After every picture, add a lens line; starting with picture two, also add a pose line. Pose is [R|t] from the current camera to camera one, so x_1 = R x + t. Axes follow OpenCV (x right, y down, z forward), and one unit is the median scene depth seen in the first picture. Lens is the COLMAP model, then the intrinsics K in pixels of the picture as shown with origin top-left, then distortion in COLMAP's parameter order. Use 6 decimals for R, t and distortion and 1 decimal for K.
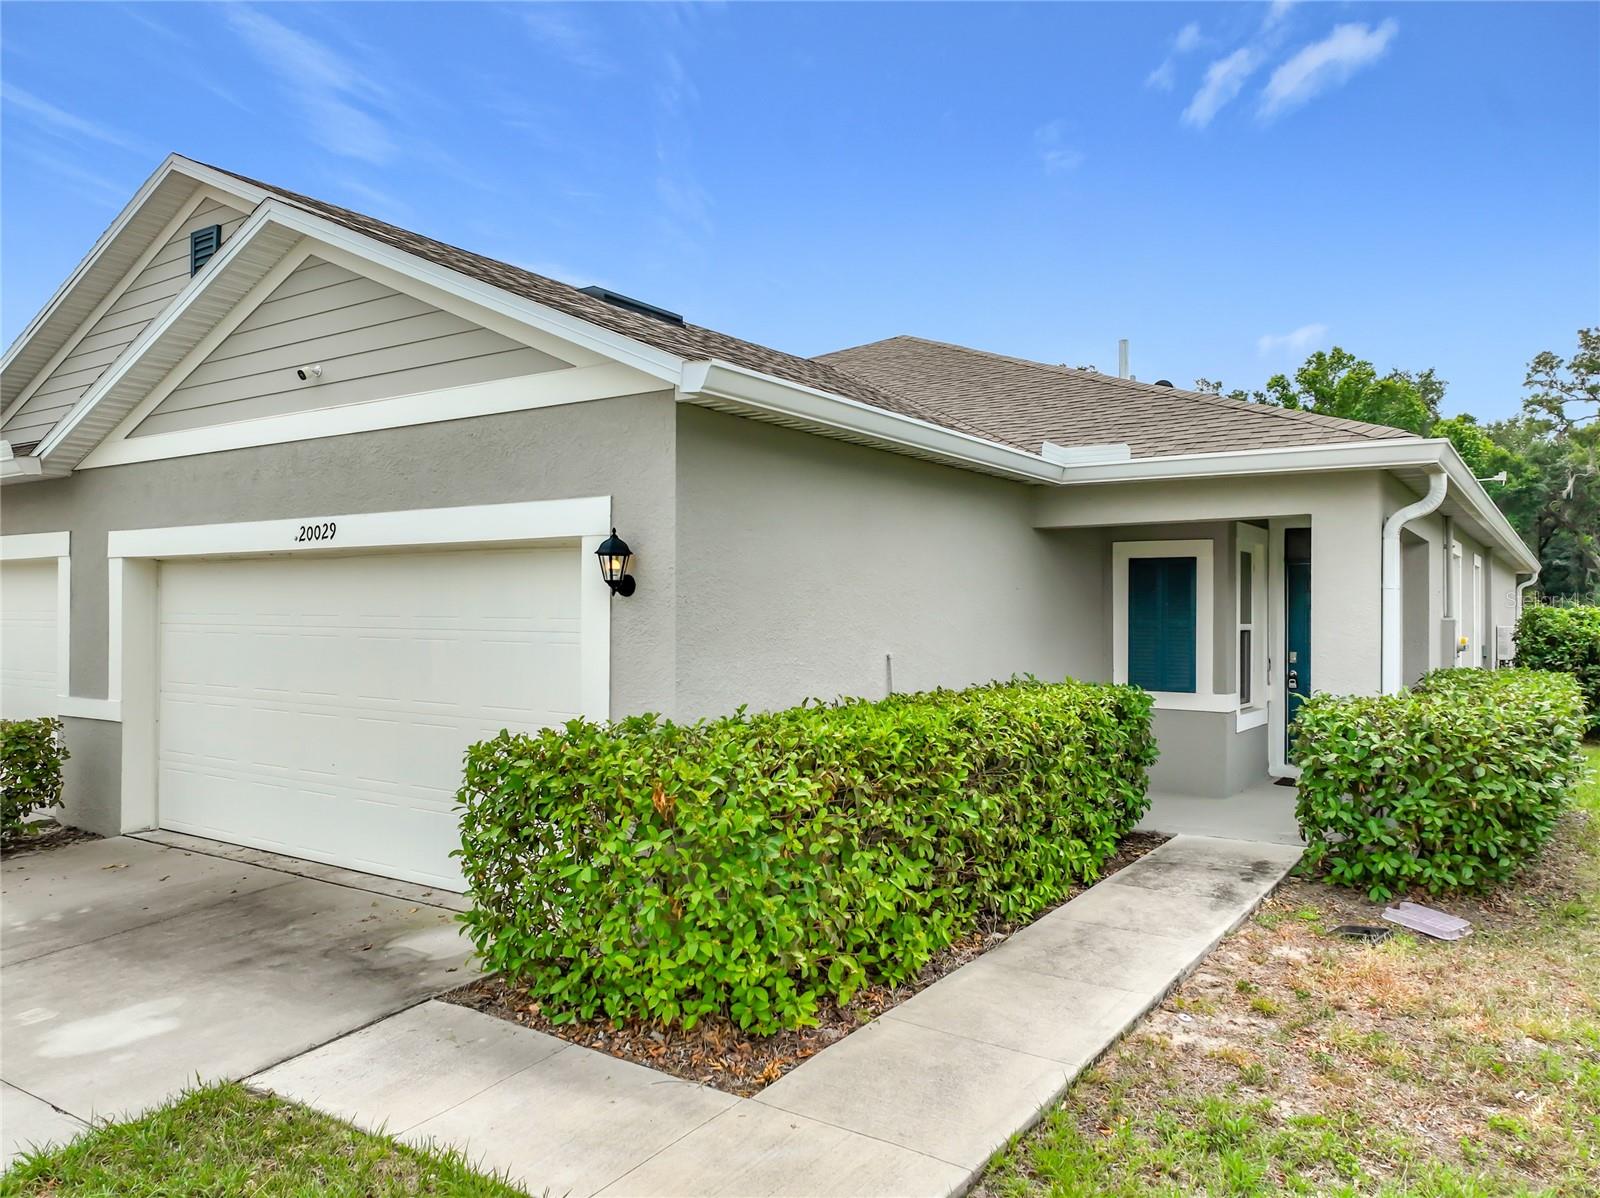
lens RADIAL K [[1132.5, 0, 800.0], [0, 1132.5, 599.0], [0, 0, 1]] dist [0.009606, 0.007798]
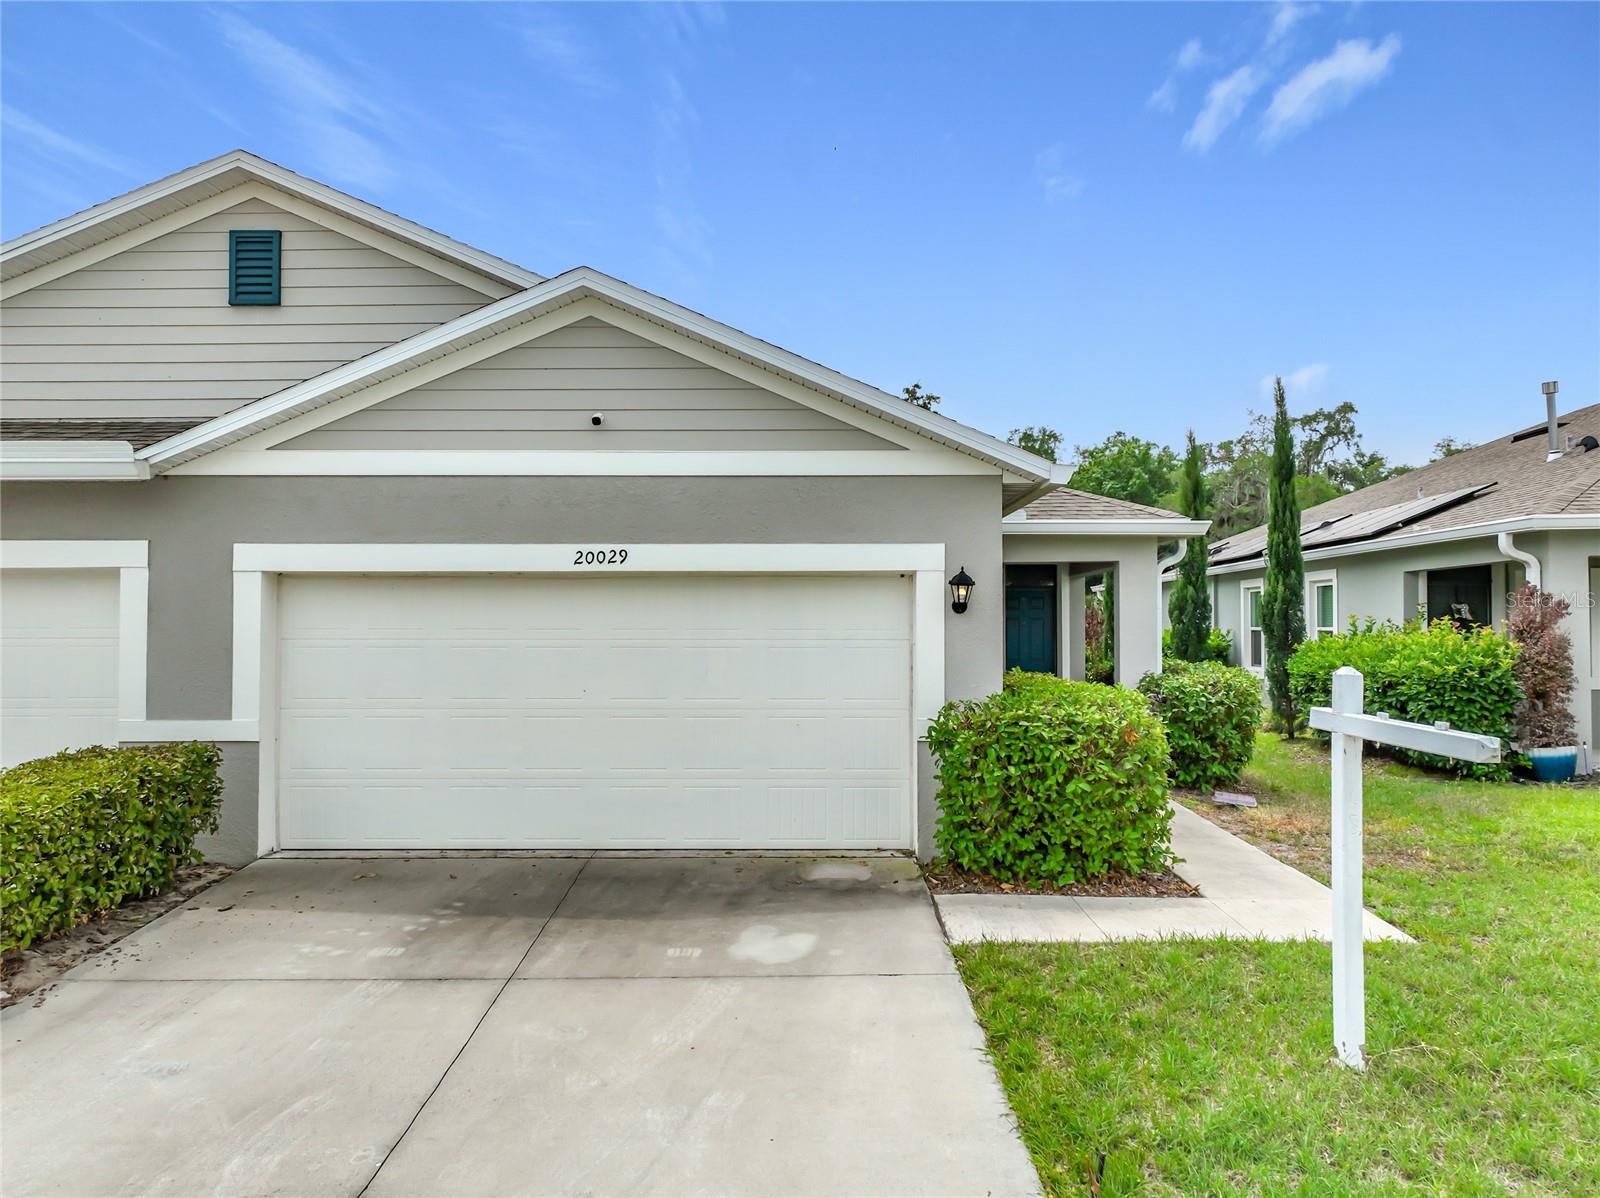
lens RADIAL K [[1127.4, 0, 800.0], [0, 1127.4, 599.0], [0, 0, 1]] dist [0.004619, 0.004937]
pose [[0.831222, 0.007873, 0.555884, -0.923229], [-0.001672, 0.999931, -0.011662, -0.003260], [-0.555938, 0.008764, 0.831178, -0.067771]]
